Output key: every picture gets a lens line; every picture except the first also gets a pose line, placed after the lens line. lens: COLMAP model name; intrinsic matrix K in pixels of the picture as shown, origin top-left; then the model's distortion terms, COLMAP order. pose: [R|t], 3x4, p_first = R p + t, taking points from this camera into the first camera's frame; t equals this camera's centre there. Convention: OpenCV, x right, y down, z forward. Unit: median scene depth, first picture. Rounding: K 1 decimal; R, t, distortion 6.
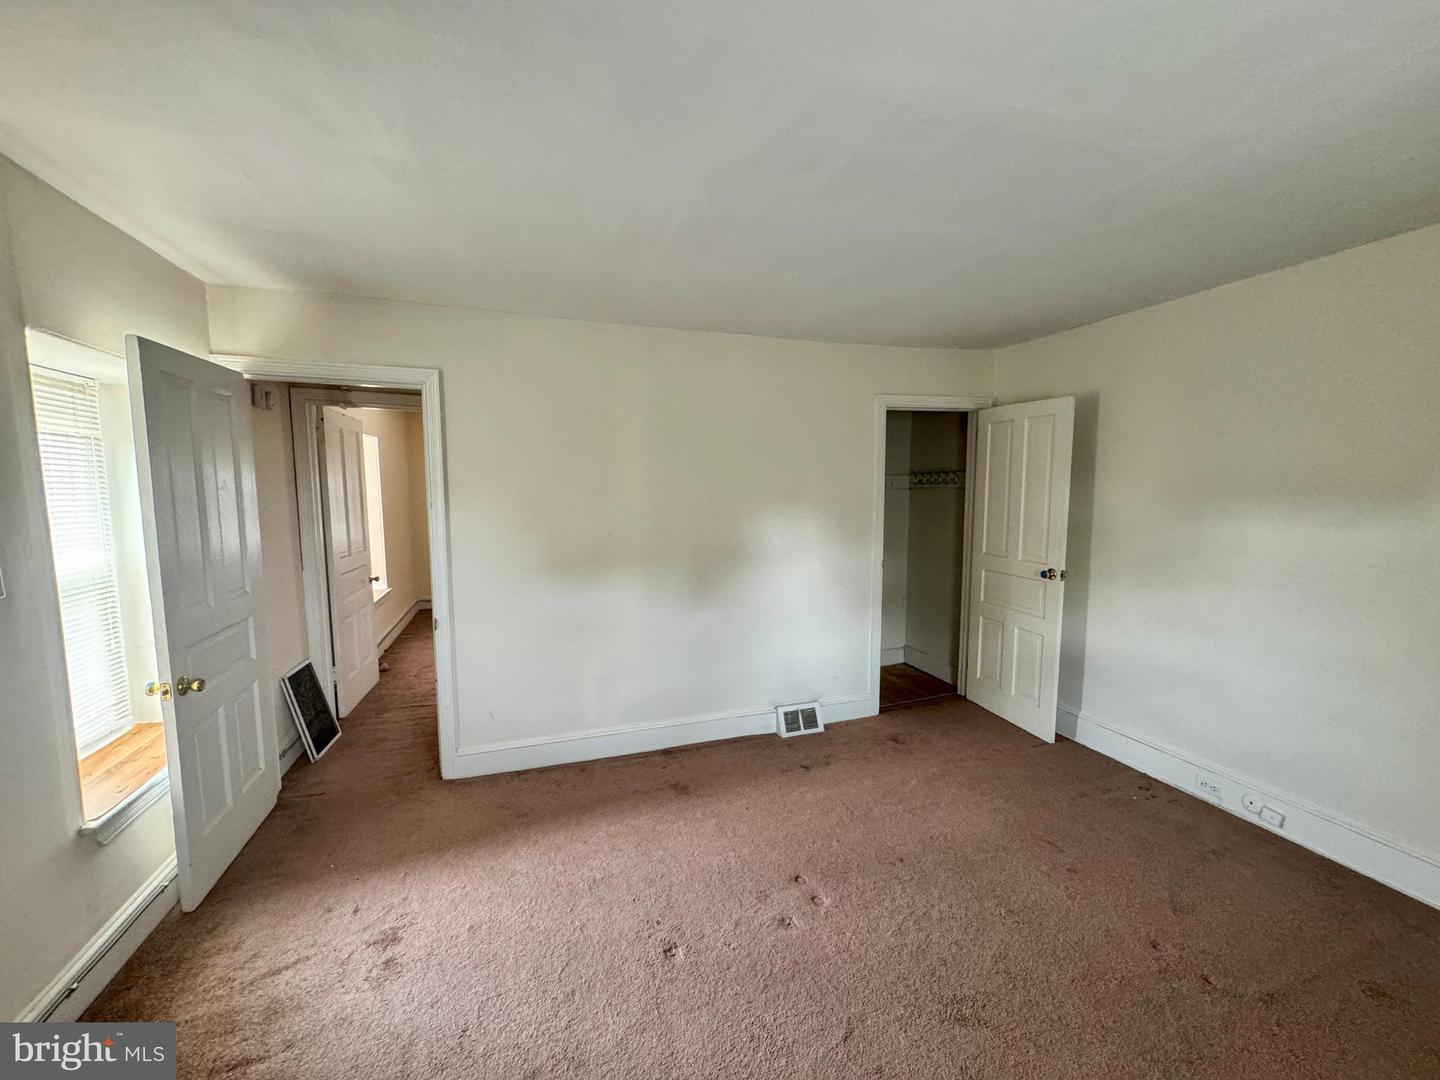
lens RADIAL K [[577.1, 0, 722.1], [0, 577.1, 540.5], [0, 0, 1]] dist [-0.002611, 0.000612]
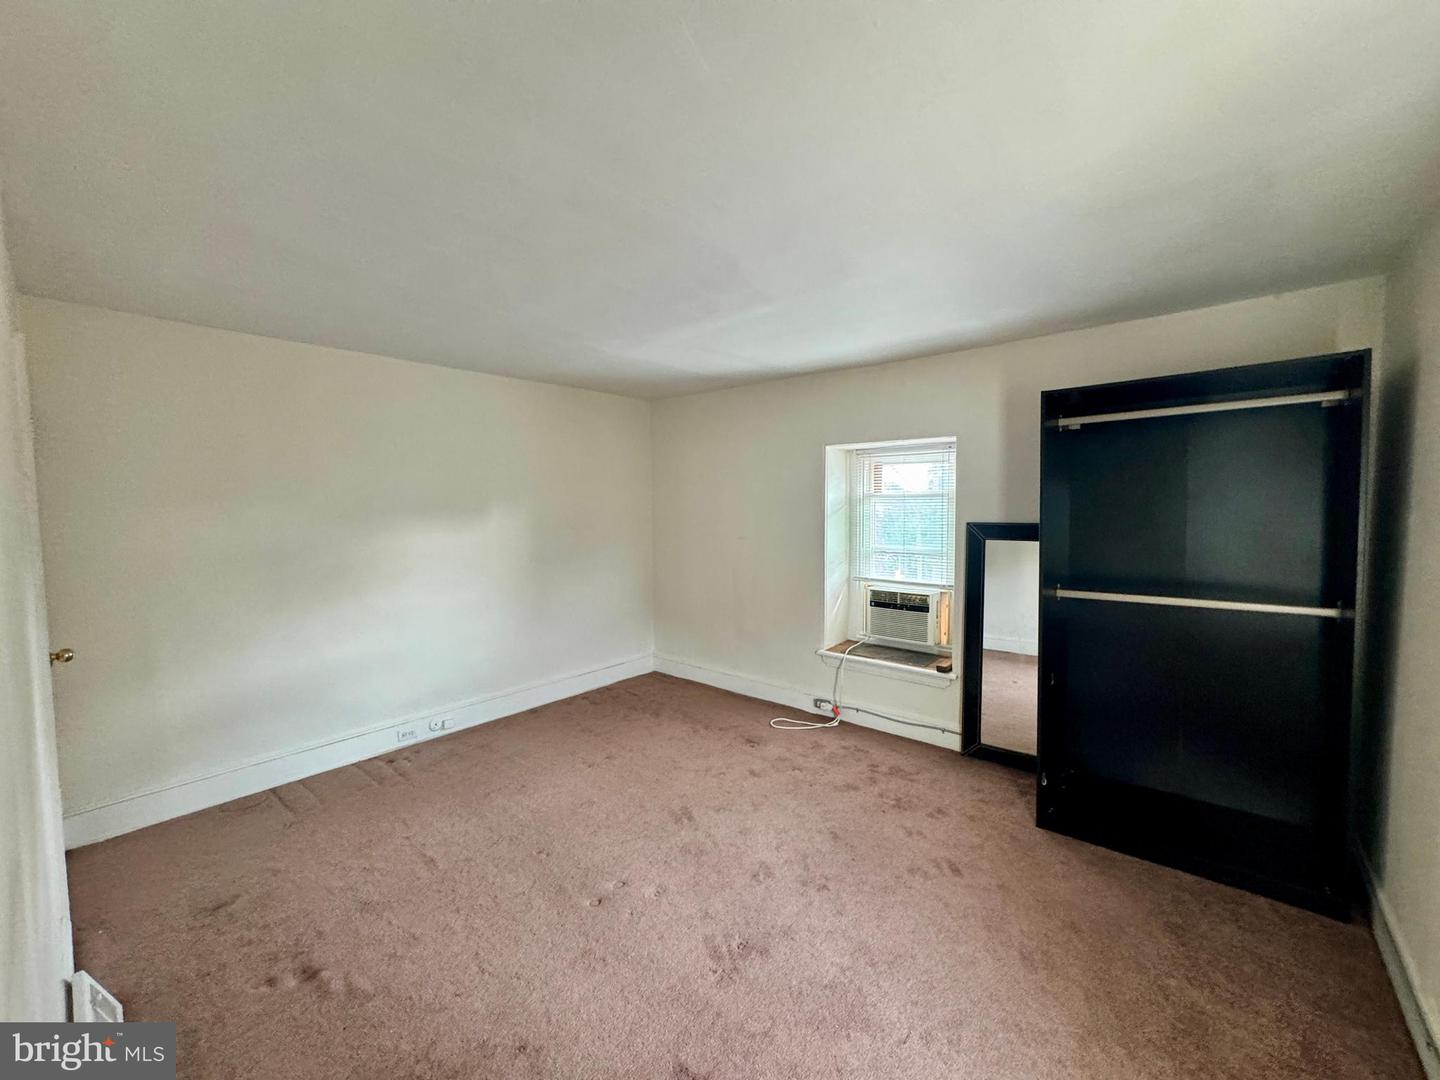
lens RADIAL K [[577.1, 0, 718.8], [0, 577.1, 538.5], [0, 0, 1]] dist [-0.002611, 0.000612]
pose [[-0.497709, -0.047063, 0.866066, -0.495899], [0.091958, 0.990036, 0.106645, -0.072484], [-0.862455, 0.132720, -0.488422, 0.758708]]
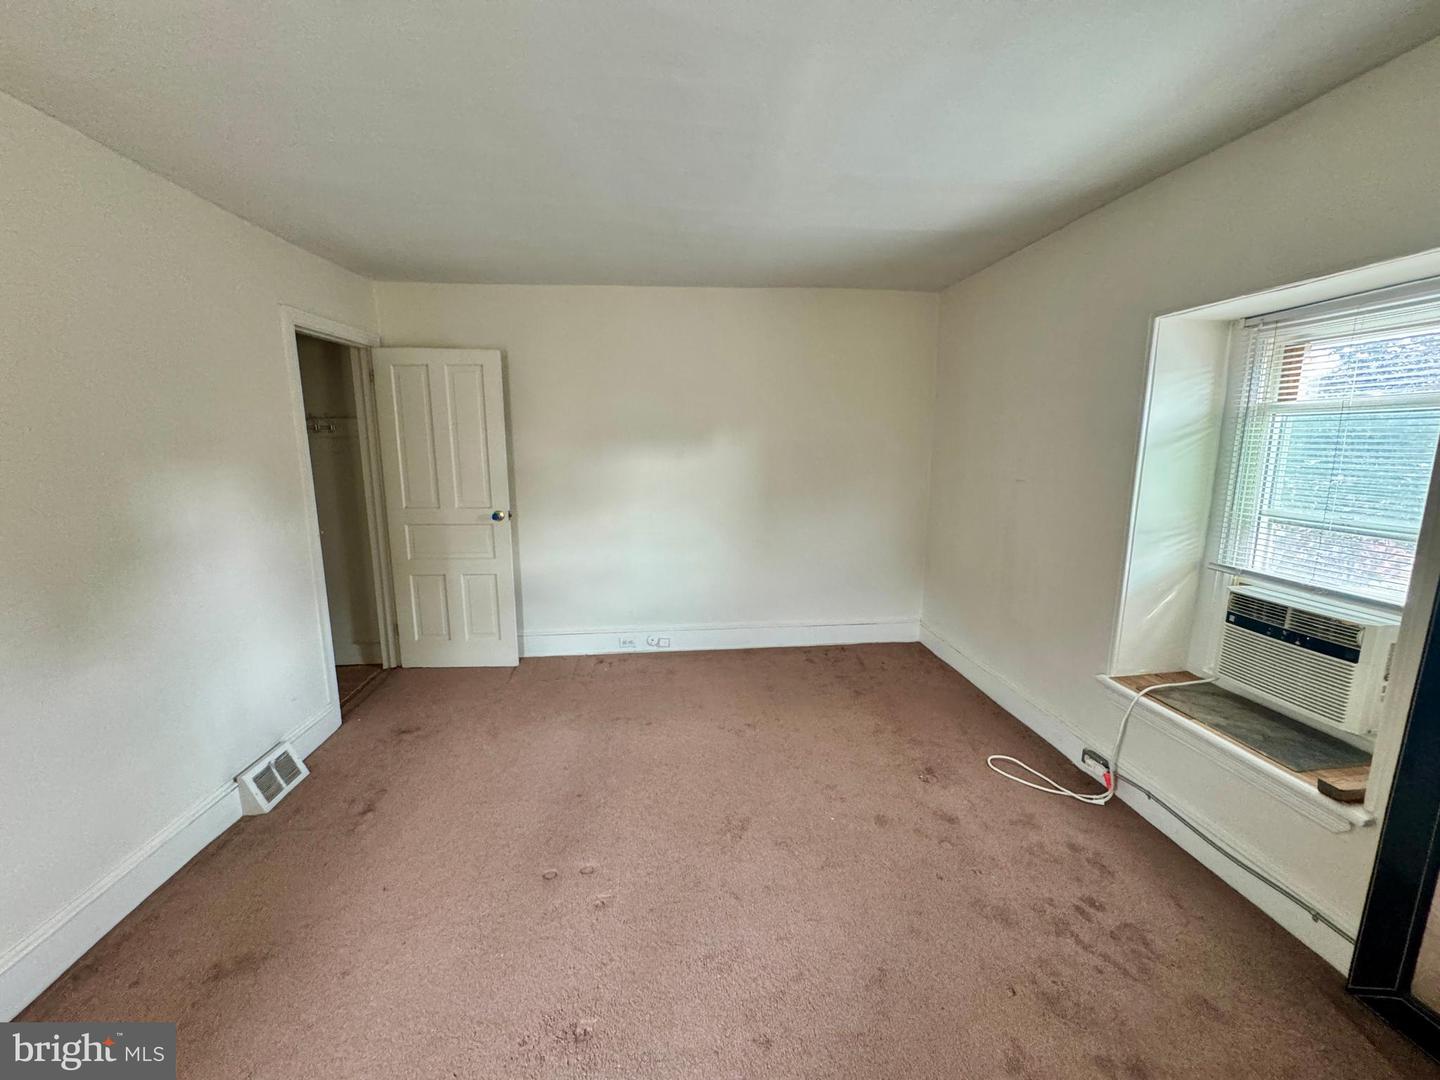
lens RADIAL K [[577.1, 0, 716.2], [0, 577.1, 536.4], [0, 0, 1]] dist [-0.002611, 0.000612]
pose [[0.244004, -0.159992, 0.956485, -0.351940], [0.098867, 0.985262, 0.139584, -0.014029], [-0.964721, 0.060506, 0.256226, 0.308740]]
